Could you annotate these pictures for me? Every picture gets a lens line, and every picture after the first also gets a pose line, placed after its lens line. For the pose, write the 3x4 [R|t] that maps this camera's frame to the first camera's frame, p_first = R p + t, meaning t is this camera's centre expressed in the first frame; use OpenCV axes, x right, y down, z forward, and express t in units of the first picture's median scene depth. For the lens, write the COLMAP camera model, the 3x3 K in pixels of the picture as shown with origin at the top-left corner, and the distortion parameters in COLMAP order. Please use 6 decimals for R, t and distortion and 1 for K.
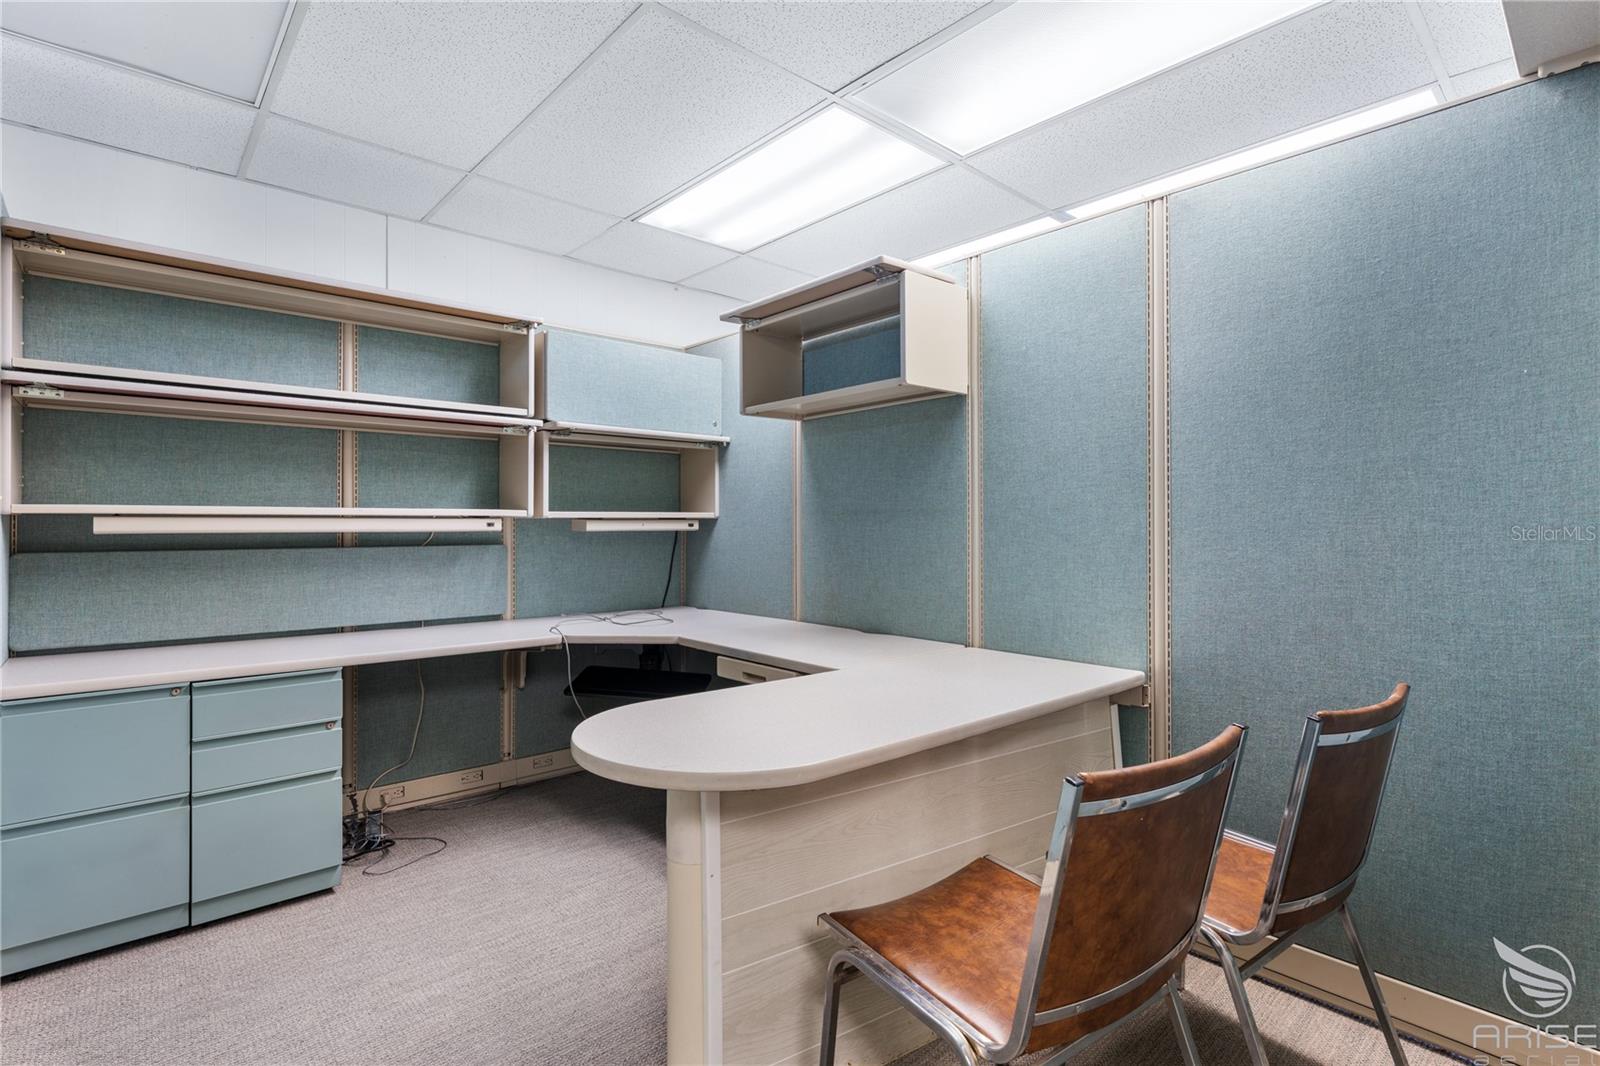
lens RADIAL K [[751.6, 0, 804.2], [0, 751.6, 512.9], [0, 0, 1]] dist [-0.000216, -0.000020]
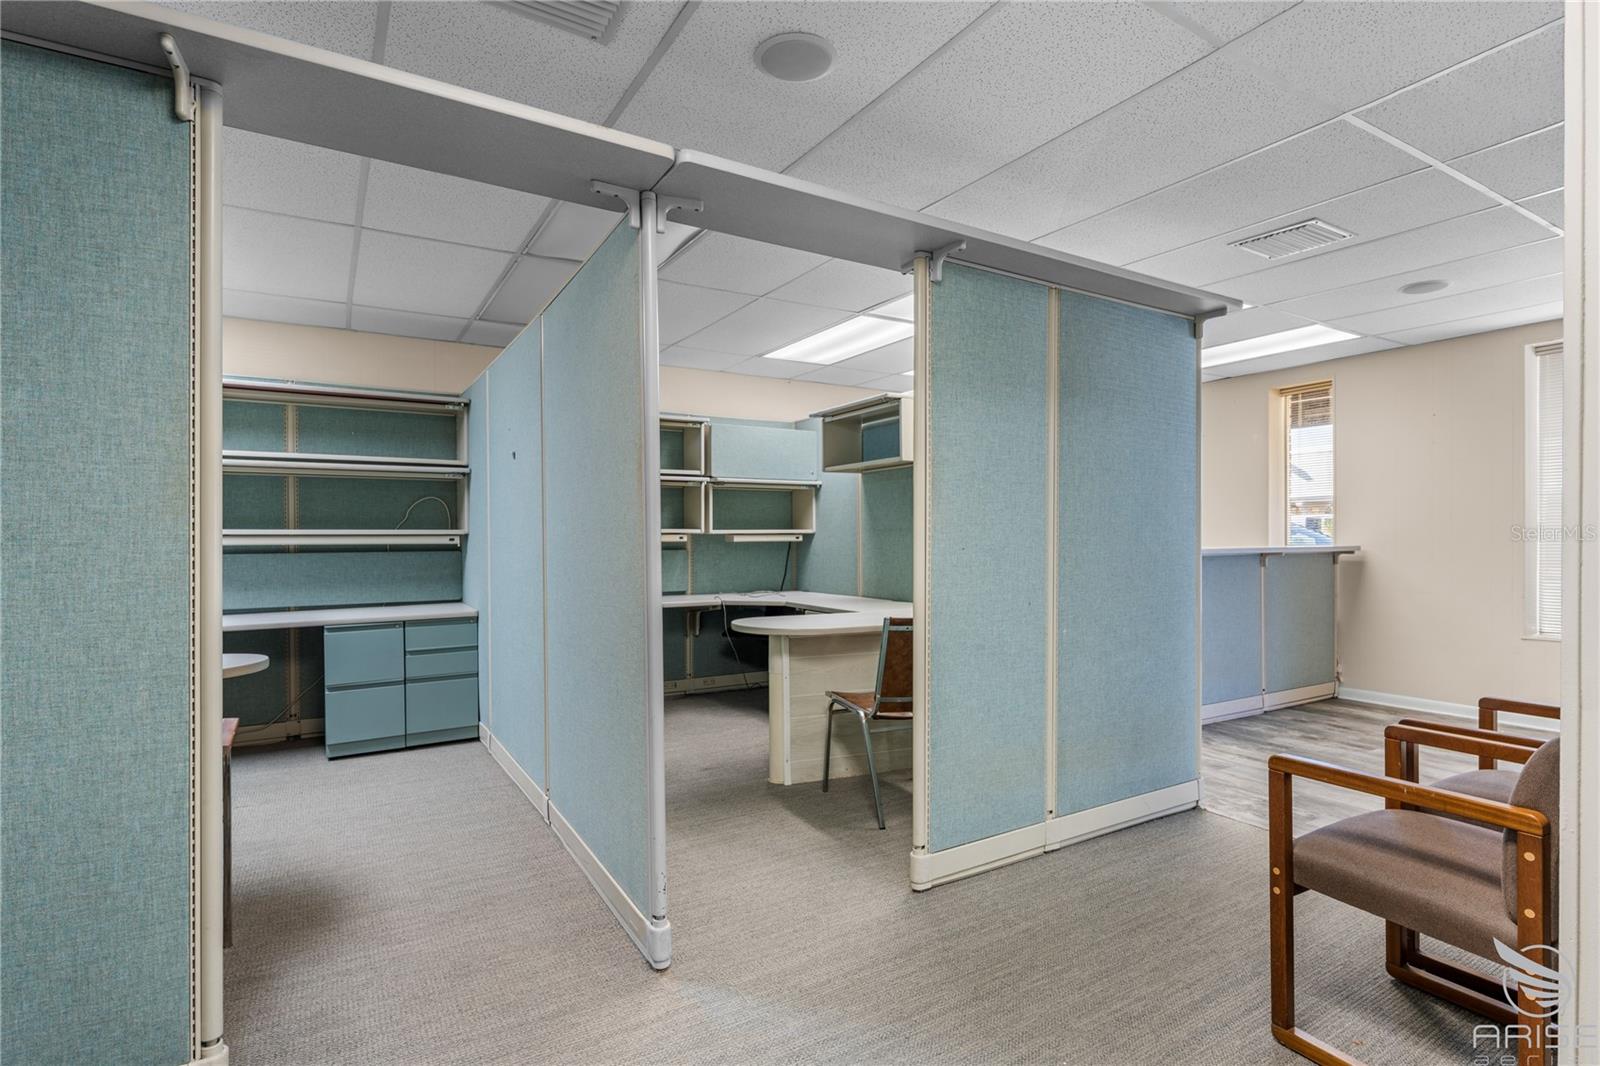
lens RADIAL K [[784.8, 0, 800.0], [0, 784.8, 533.0], [0, 0, 1]] dist [0.000613, 0.000249]
pose [[0.981595, -0.003816, -0.190938, 0.190549], [0.005661, 0.999942, 0.009118, -0.009984], [0.190892, -0.010031, 0.981560, -0.694781]]
